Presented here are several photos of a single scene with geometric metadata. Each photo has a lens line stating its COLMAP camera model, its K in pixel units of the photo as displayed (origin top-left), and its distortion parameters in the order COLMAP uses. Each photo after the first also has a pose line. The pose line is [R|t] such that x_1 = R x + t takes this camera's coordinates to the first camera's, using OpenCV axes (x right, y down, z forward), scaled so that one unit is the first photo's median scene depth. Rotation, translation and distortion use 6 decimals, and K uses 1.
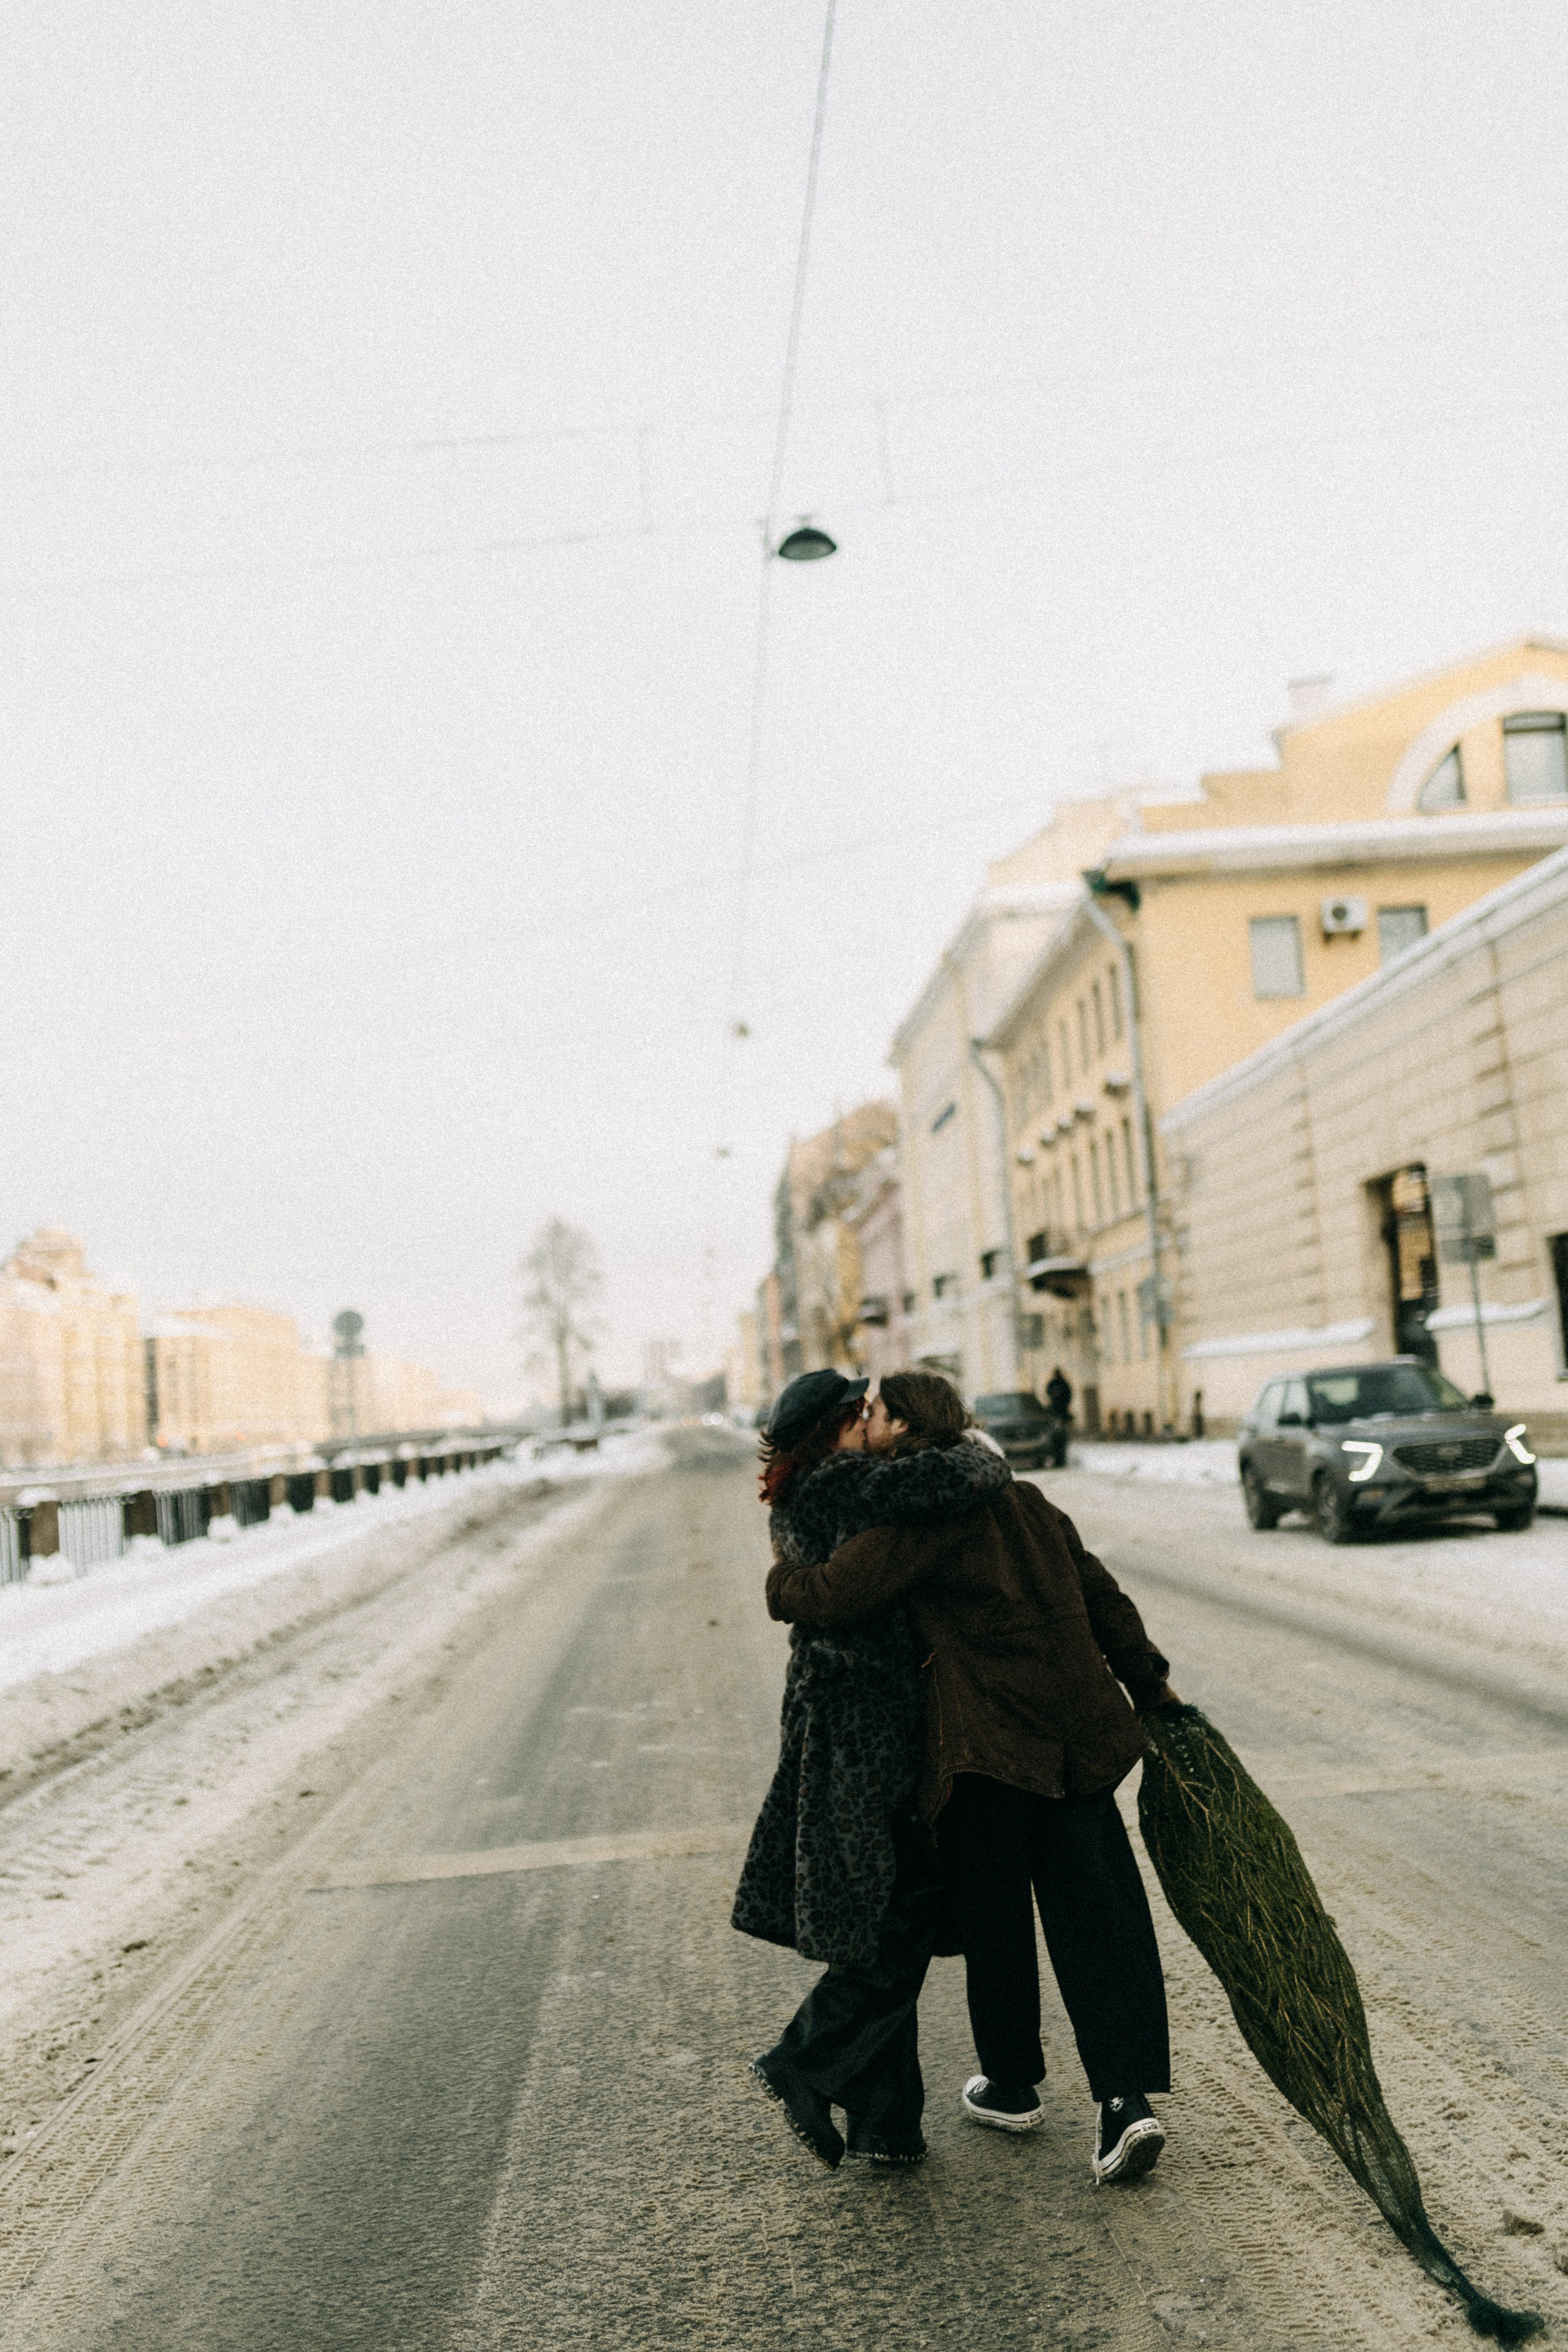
lens RADIAL K [[2206.0, 0, 784.0], [0, 2206.0, 1176.0], [0, 0, 1]] dist [0.044571, -0.002977]
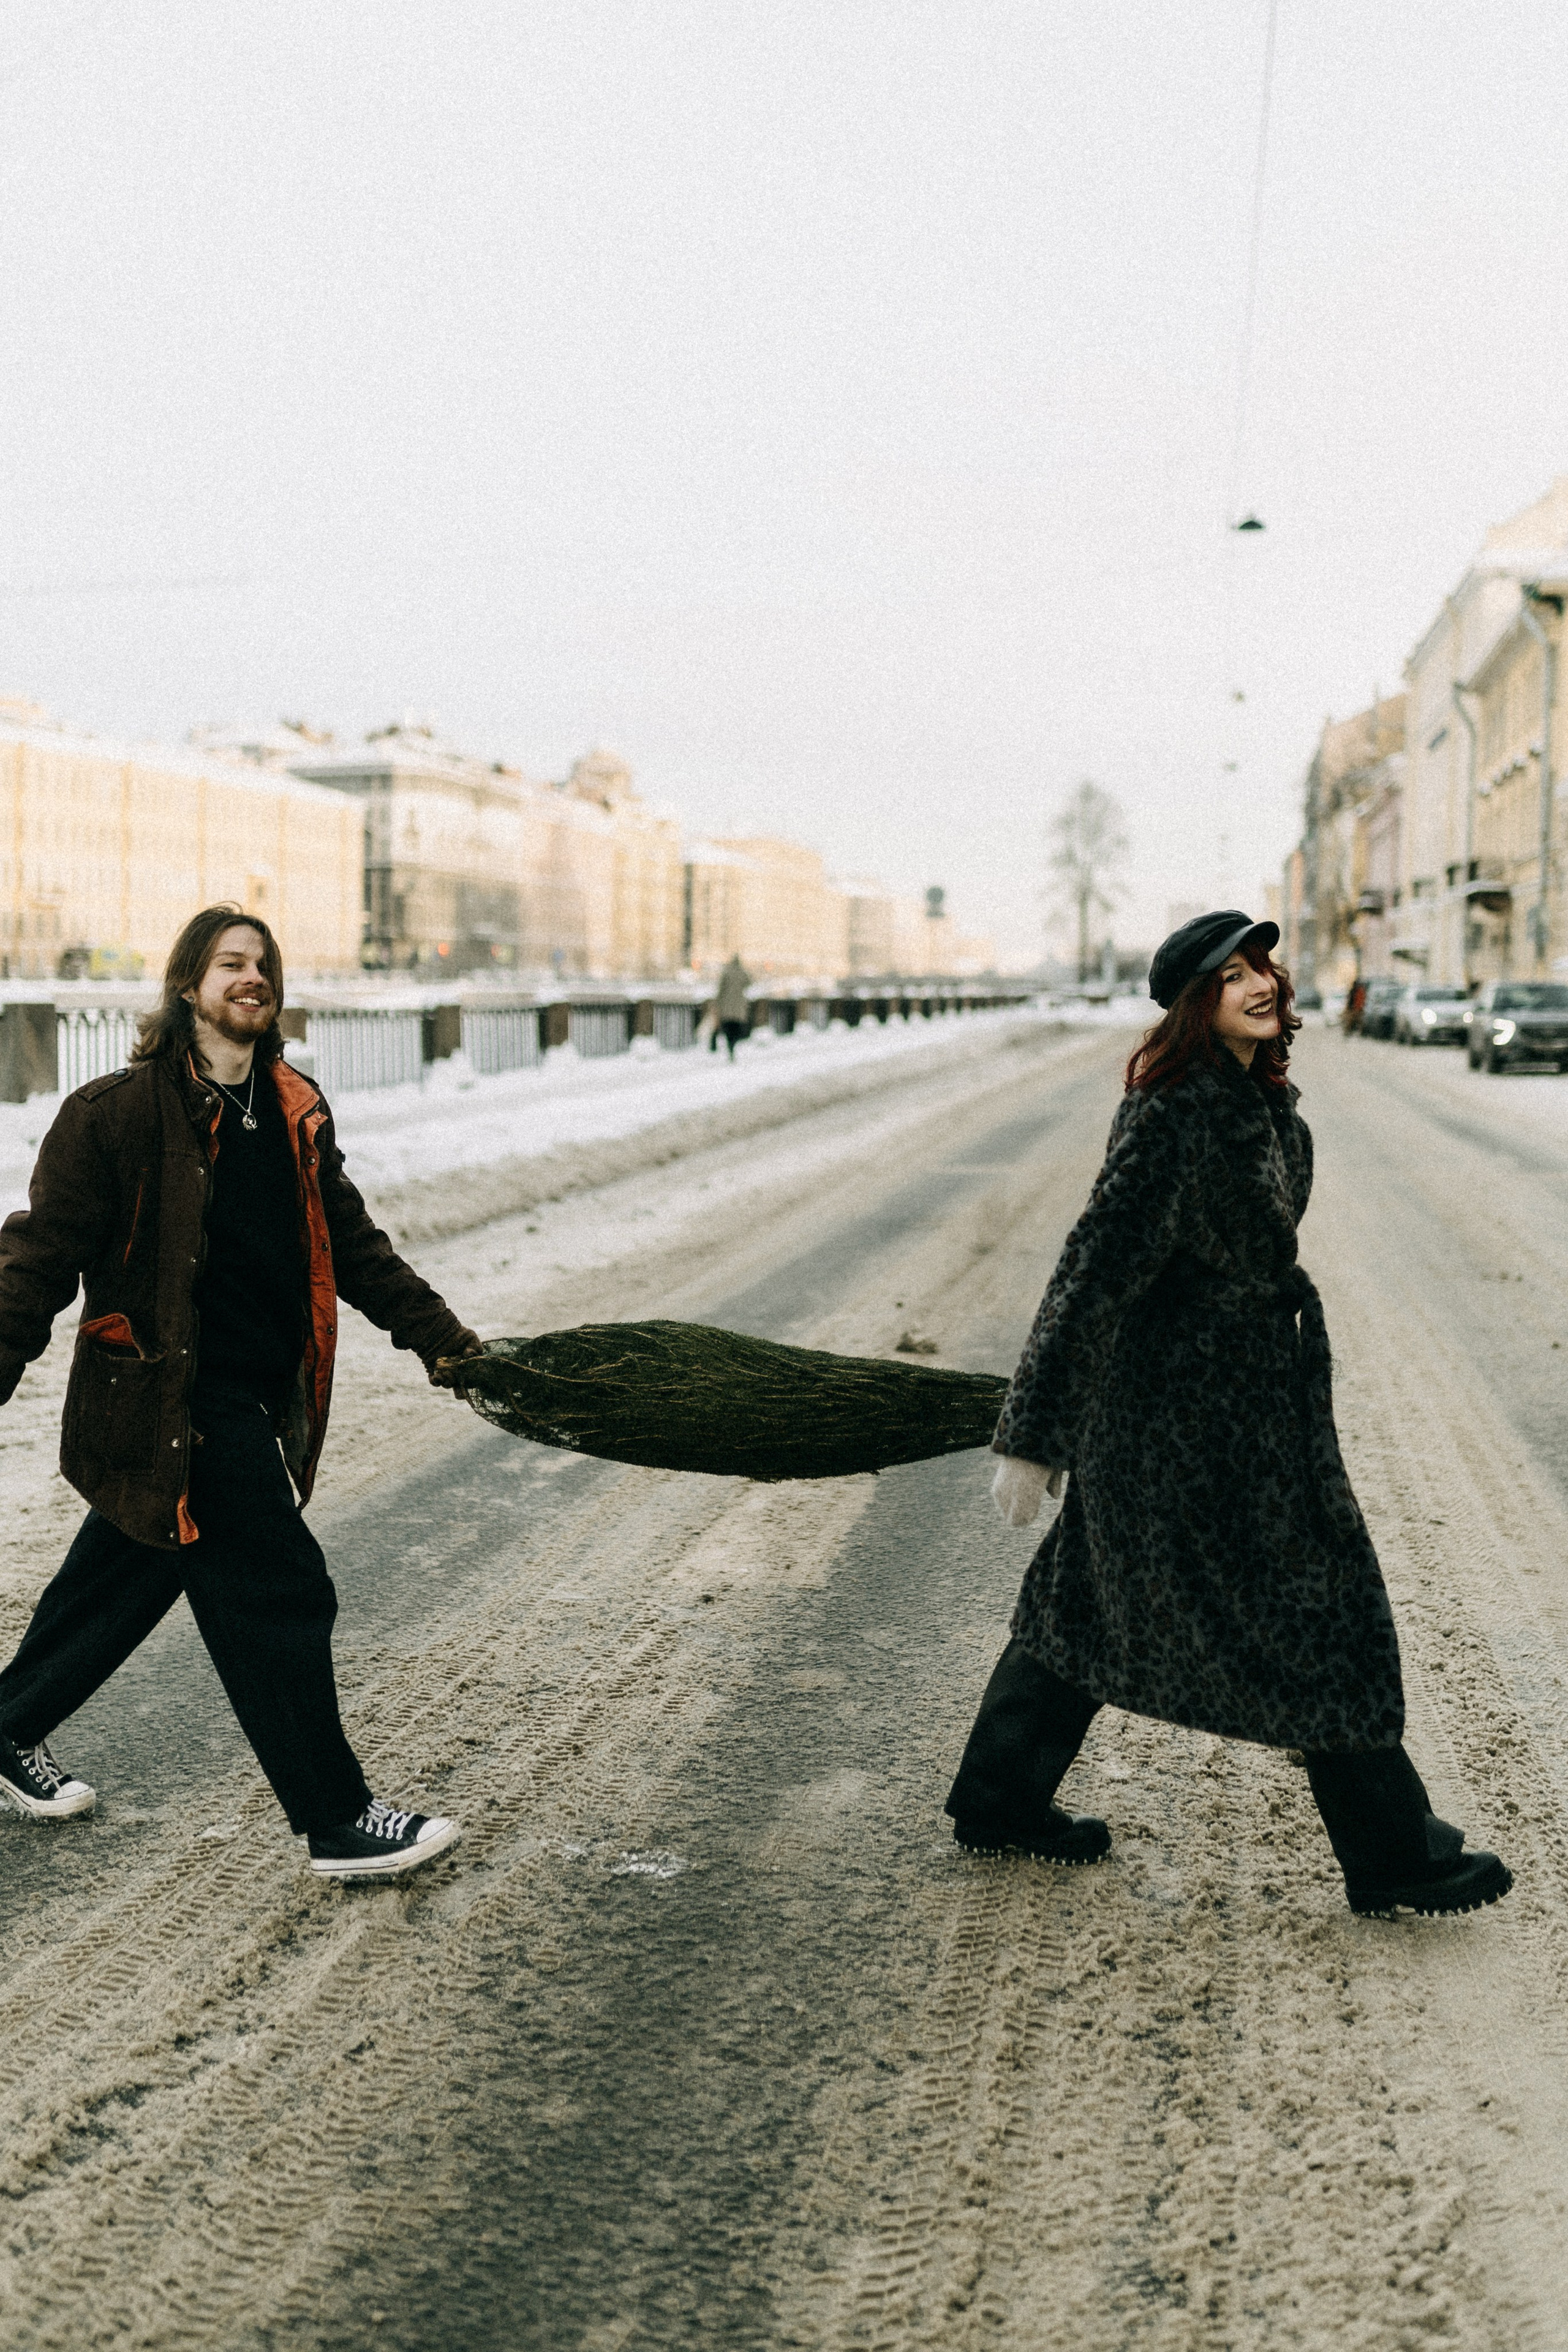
lens RADIAL K [[2281.8, 0, 873.0], [0, 2281.8, 1167.2], [0, 0, 1]] dist [0.065943, -0.023667]
pose [[0.978646, 0.100982, -0.179041, 0.027068], [-0.064874, 0.978228, 0.197131, -0.030651], [0.195049, -0.181306, 0.963890, -0.282803]]
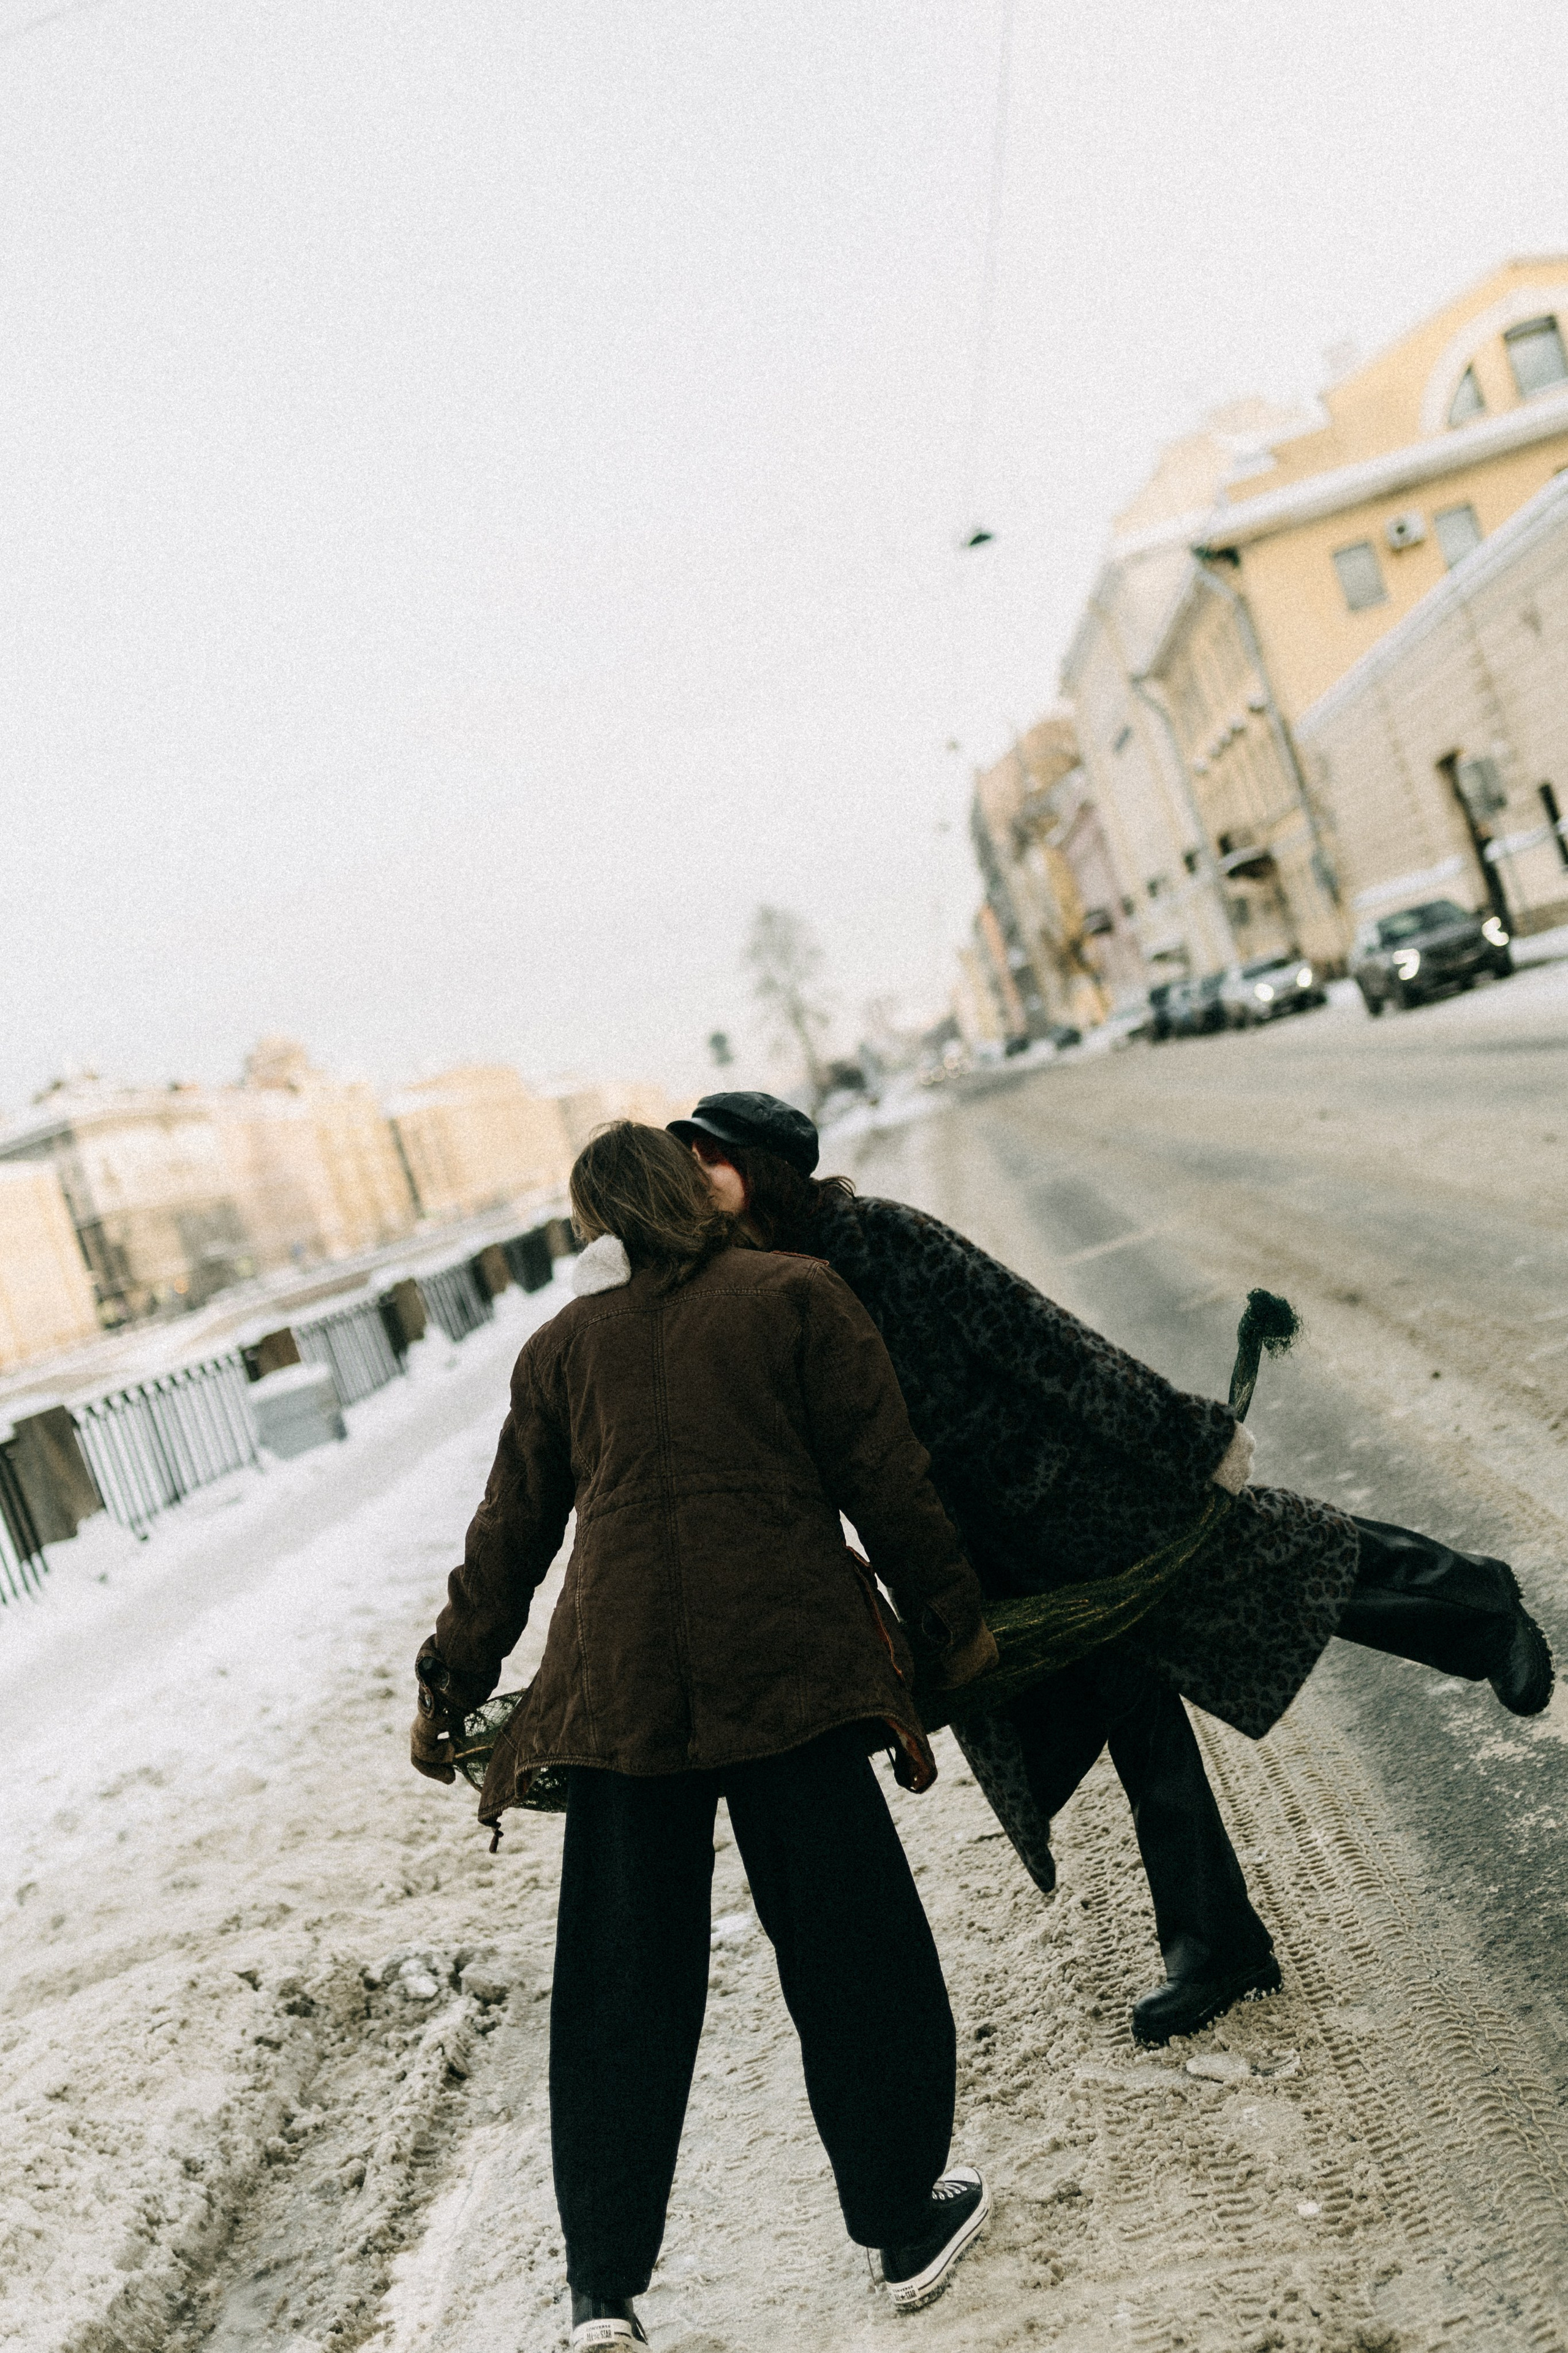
lens RADIAL K [[2344.5, 0, 784.0], [0, 2344.5, 1176.5], [0, 0, 1]] dist [0.008433, 0.158443]
pose [[0.965768, -0.234099, -0.111761, -0.013751], [0.248349, 0.958841, 0.137646, -0.025085], [0.074938, -0.160690, 0.984156, -0.251729]]
